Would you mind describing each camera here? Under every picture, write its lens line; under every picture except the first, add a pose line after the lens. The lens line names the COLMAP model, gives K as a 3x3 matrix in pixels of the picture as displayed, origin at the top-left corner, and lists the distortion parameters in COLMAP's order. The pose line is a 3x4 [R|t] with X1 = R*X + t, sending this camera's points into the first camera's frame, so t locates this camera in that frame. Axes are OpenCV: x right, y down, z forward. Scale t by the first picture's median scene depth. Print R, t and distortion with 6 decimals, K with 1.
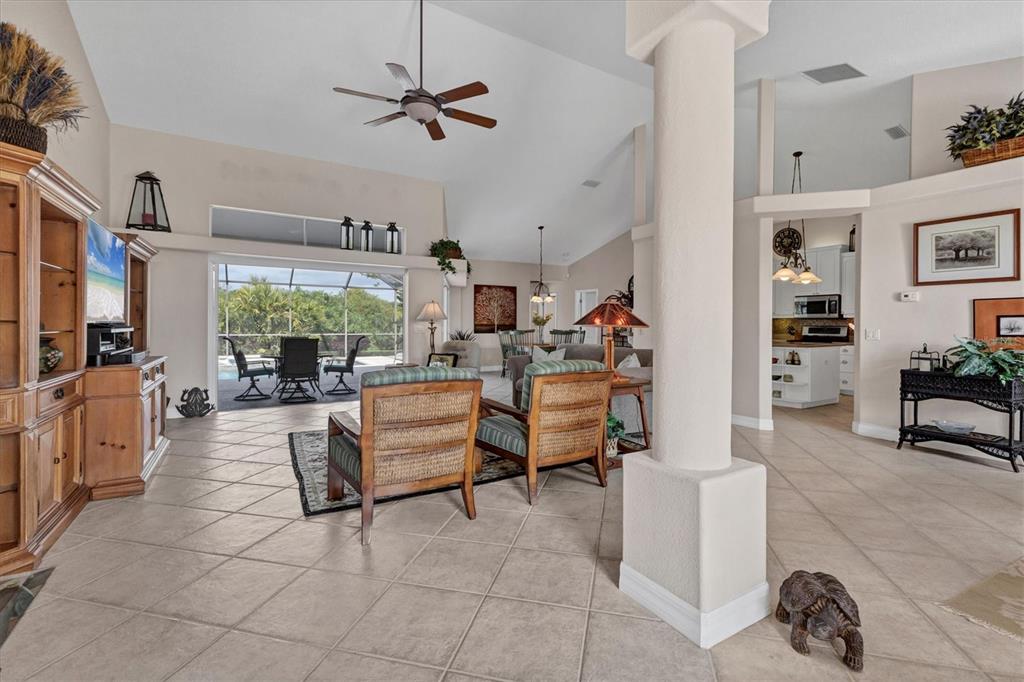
lens RADIAL K [[449.6, 0, 506.4], [0, 449.6, 326.3], [0, 0, 1]] dist [0.004849, 0.000186]
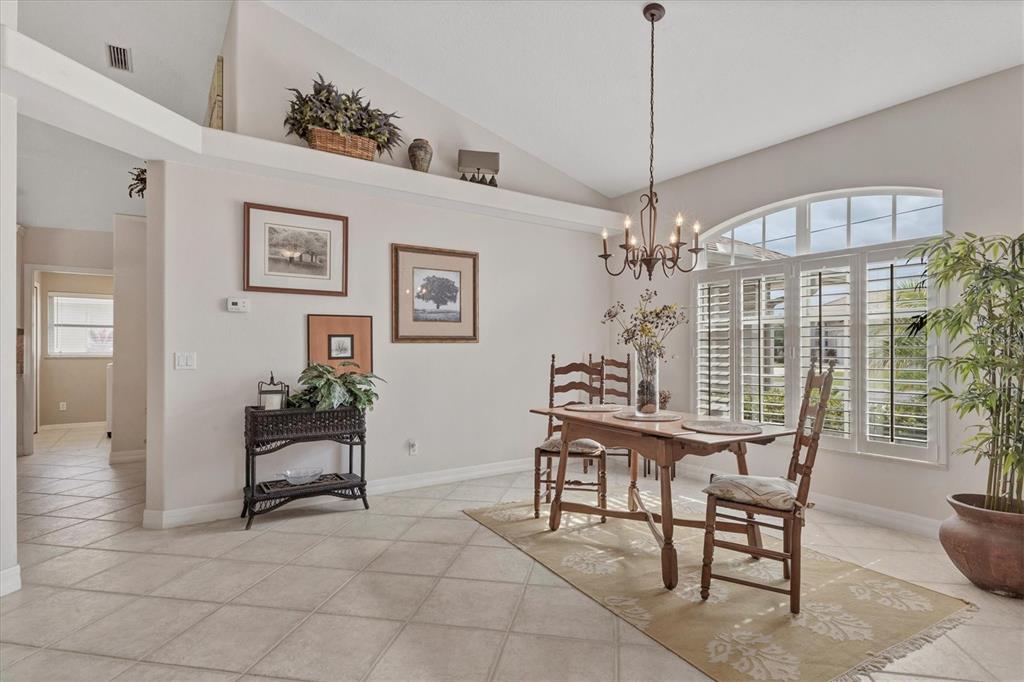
lens RADIAL K [[531.3, 0, 514.3], [0, 531.3, 348.2], [0, 0, 1]] dist [-0.001286, 0.000031]
pose [[-0.066048, -0.009355, 0.997773, 0.045914], [0.000623, 0.999955, 0.009417, -0.007020], [-0.997816, 0.001244, -0.066039, 0.688458]]
